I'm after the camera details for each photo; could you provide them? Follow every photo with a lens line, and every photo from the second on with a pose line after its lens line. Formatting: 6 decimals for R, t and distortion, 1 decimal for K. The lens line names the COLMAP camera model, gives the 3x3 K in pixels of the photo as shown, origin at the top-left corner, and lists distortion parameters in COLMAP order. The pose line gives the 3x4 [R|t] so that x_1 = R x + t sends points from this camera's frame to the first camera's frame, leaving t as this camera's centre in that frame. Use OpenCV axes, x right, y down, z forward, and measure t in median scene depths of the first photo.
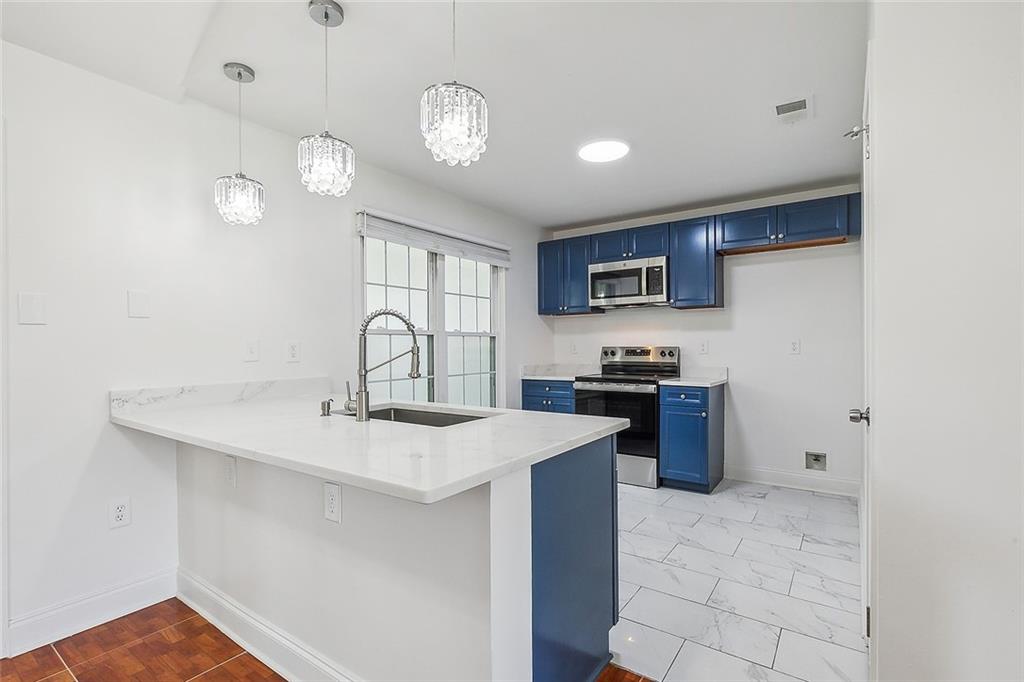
lens RADIAL K [[472.7, 0, 521.5], [0, 472.7, 346.7], [0, 0, 1]] dist [0.006117, -0.000247]
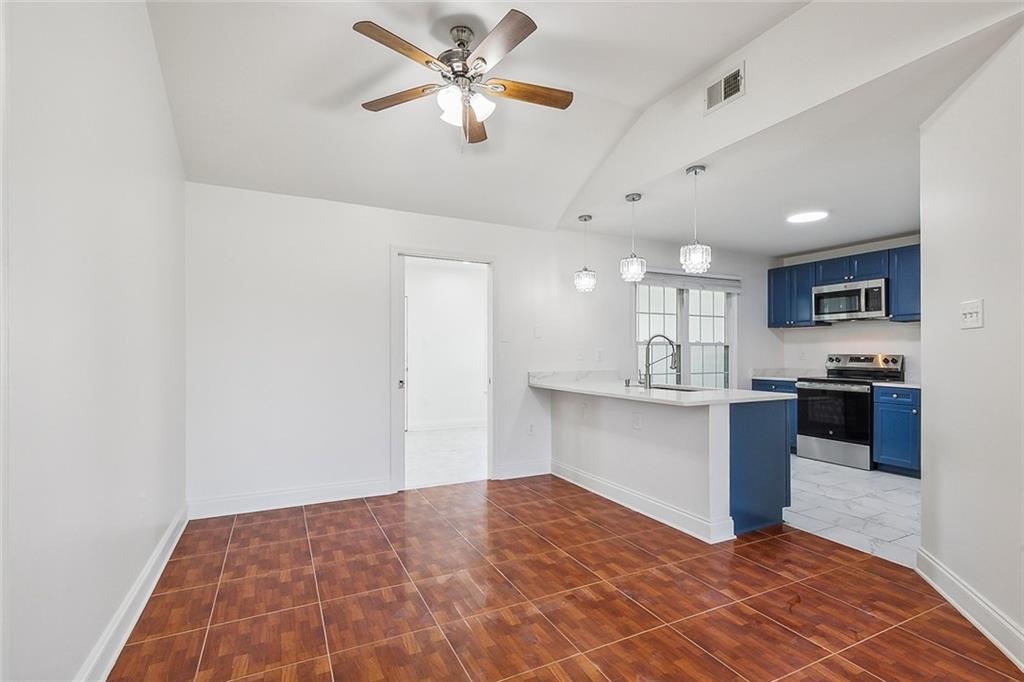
lens RADIAL K [[472.7, 0, 521.5], [0, 472.7, 346.7], [0, 0, 1]] dist [0.006117, -0.000247]
pose [[0.878095, 0.003089, -0.478477, 0.073290], [-0.009017, 0.999908, -0.010092, 0.000138], [0.478402, 0.013176, 0.878042, -0.468545]]
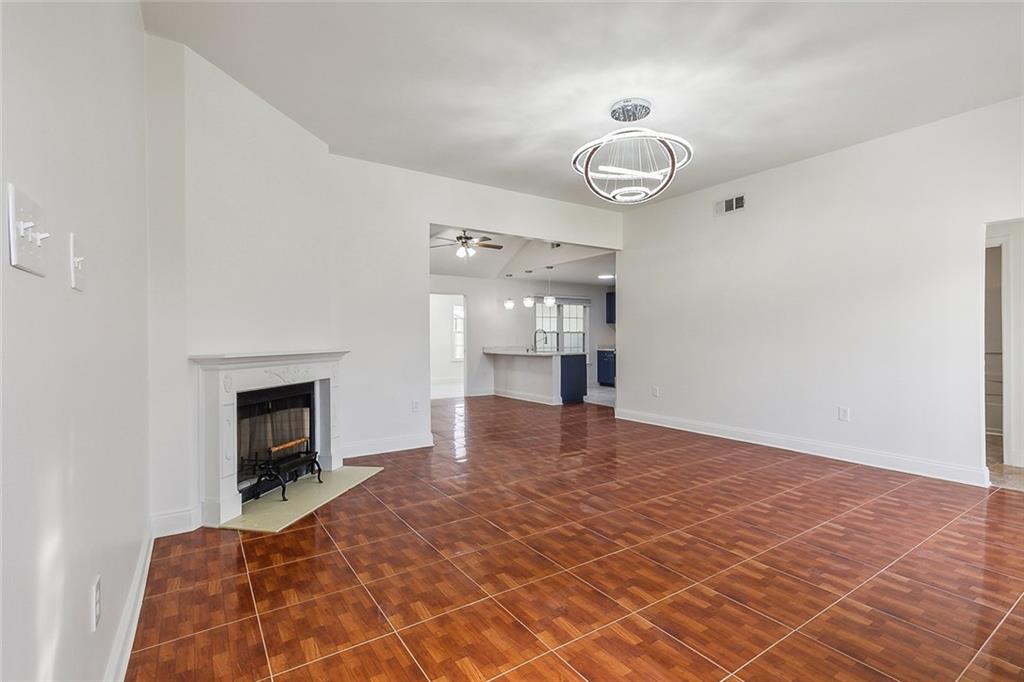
lens RADIAL K [[472.7, 0, 521.5], [0, 472.7, 346.7], [0, 0, 1]] dist [0.006117, -0.000247]
pose [[0.935252, 0.012083, -0.353776, 0.555817], [-0.006117, 0.999820, 0.017975, 0.007621], [0.353930, -0.014647, 0.935157, -1.591830]]
